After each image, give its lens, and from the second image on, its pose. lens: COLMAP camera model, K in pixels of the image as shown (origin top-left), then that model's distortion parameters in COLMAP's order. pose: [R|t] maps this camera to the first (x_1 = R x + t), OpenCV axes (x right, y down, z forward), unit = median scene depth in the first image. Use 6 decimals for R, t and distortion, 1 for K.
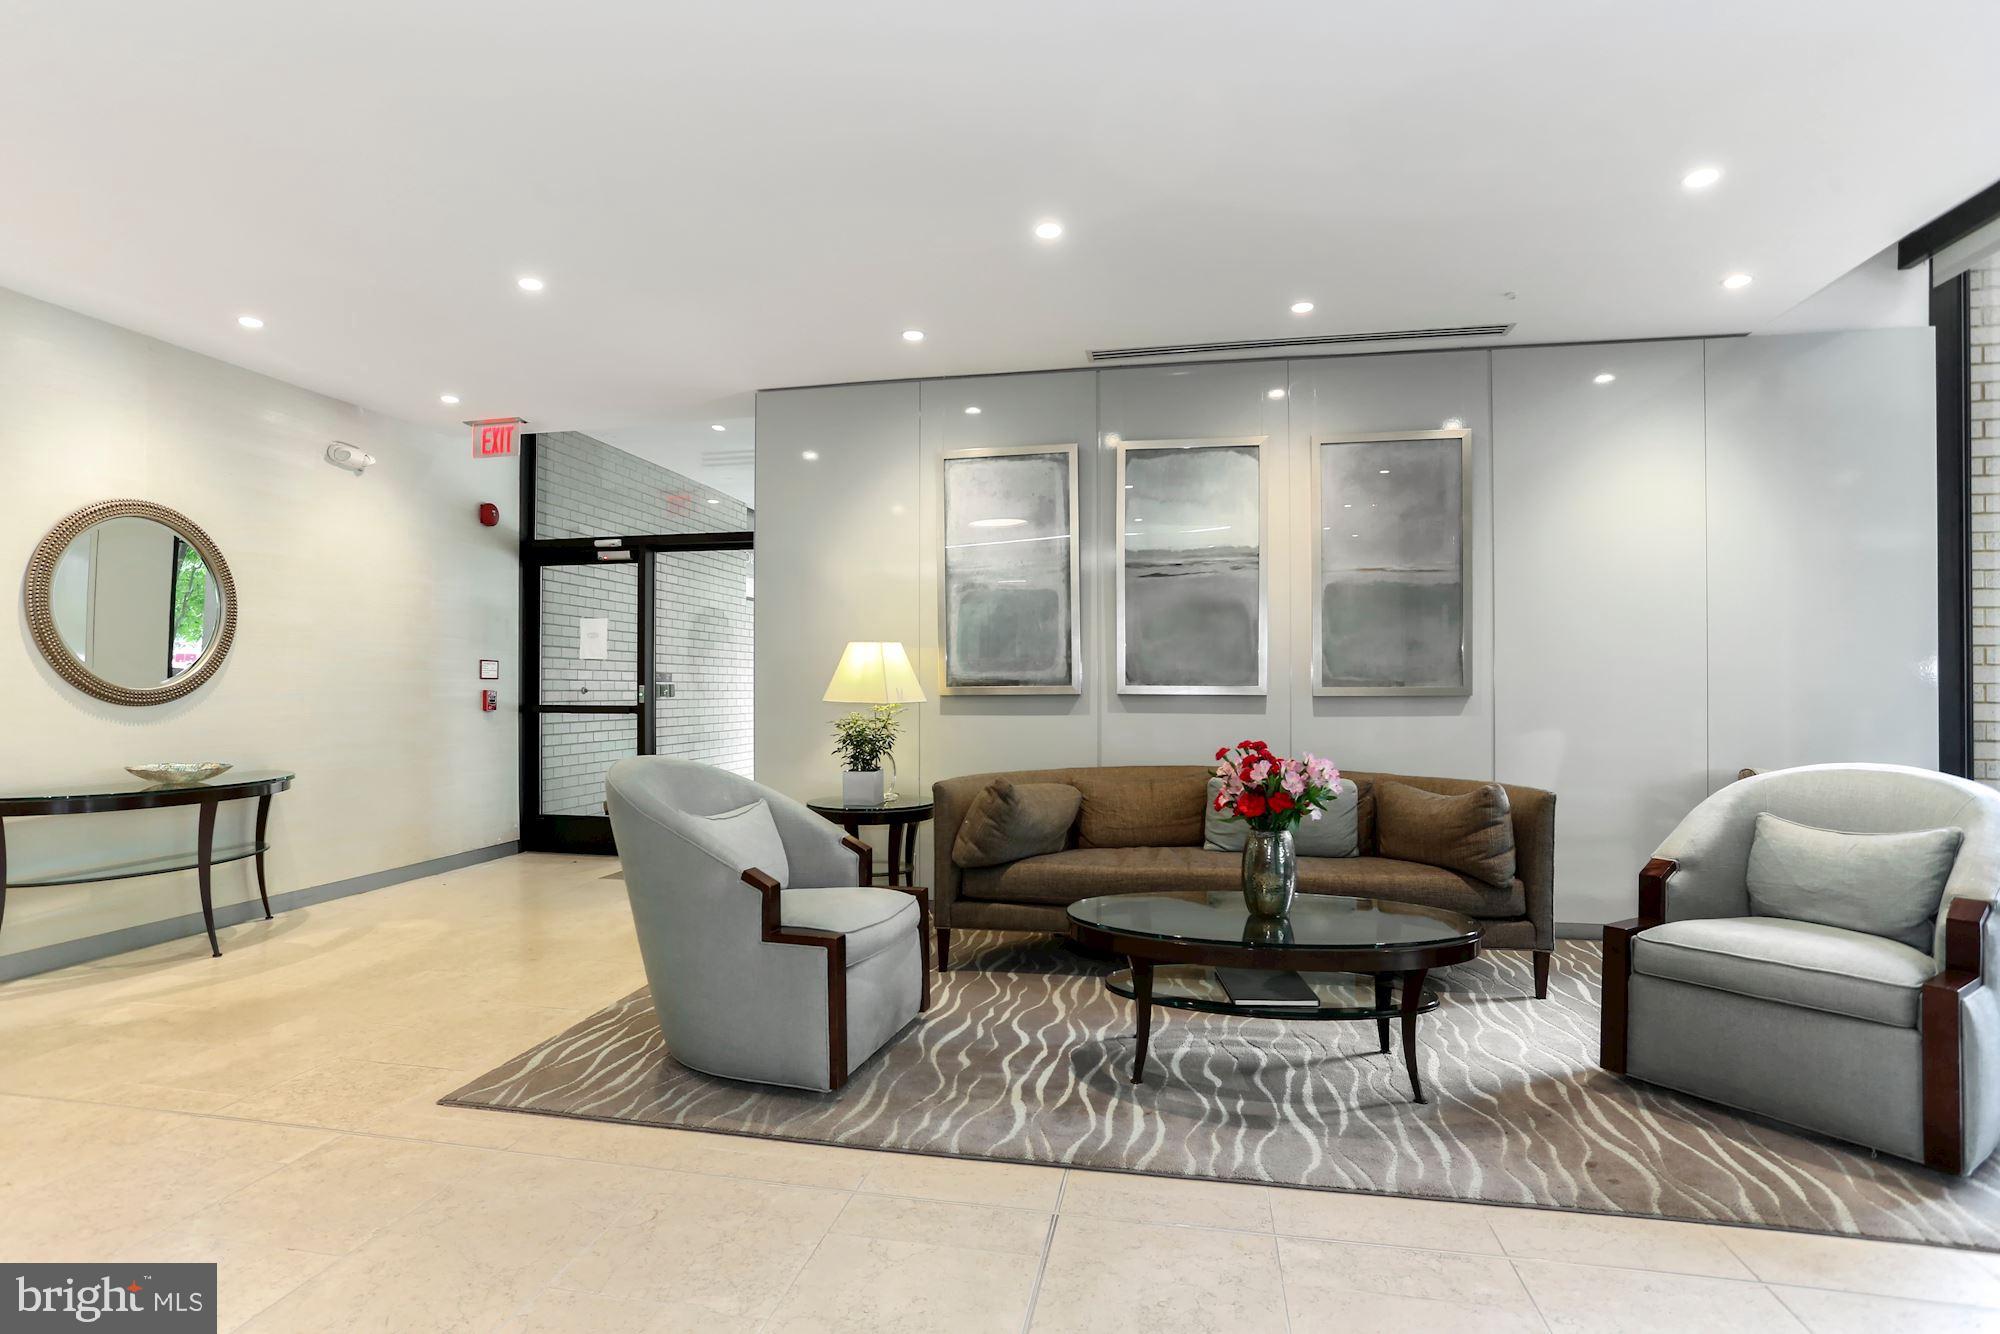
lens RADIAL K [[1004.6, 0, 998.5], [0, 1004.6, 686.2], [0, 0, 1]] dist [-0.067194, 0.036028]
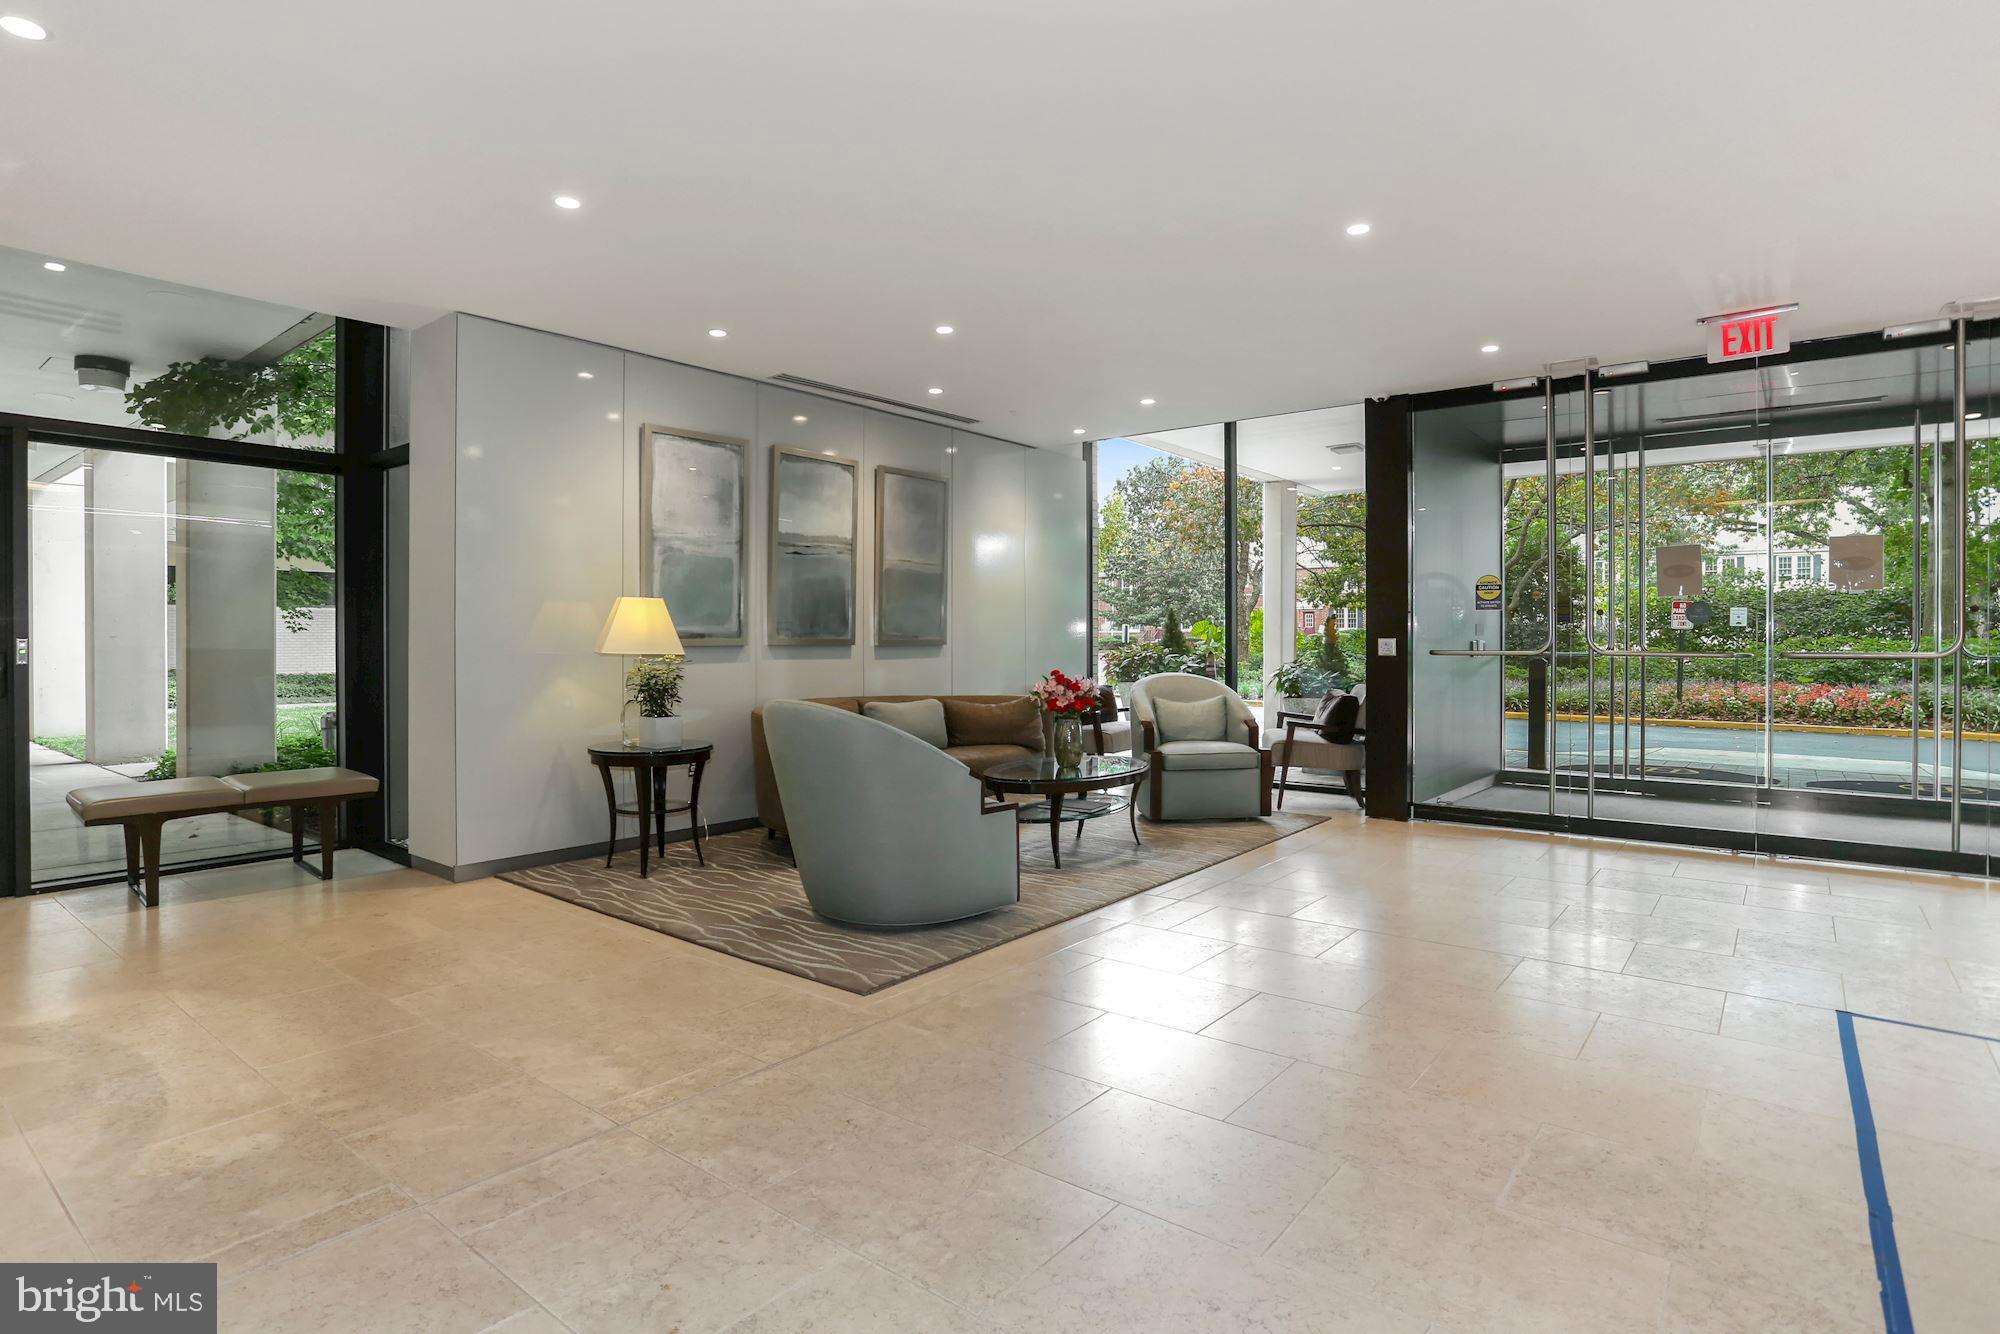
lens RADIAL K [[967.7, 0, 998.2], [0, 967.7, 645.6], [0, 0, 1]] dist [-0.058759, 0.030864]
pose [[0.485787, -0.005290, 0.874061, -0.950779], [0.001479, 0.999985, 0.005230, 0.002729], [-0.874076, -0.001248, 0.485788, 0.195228]]
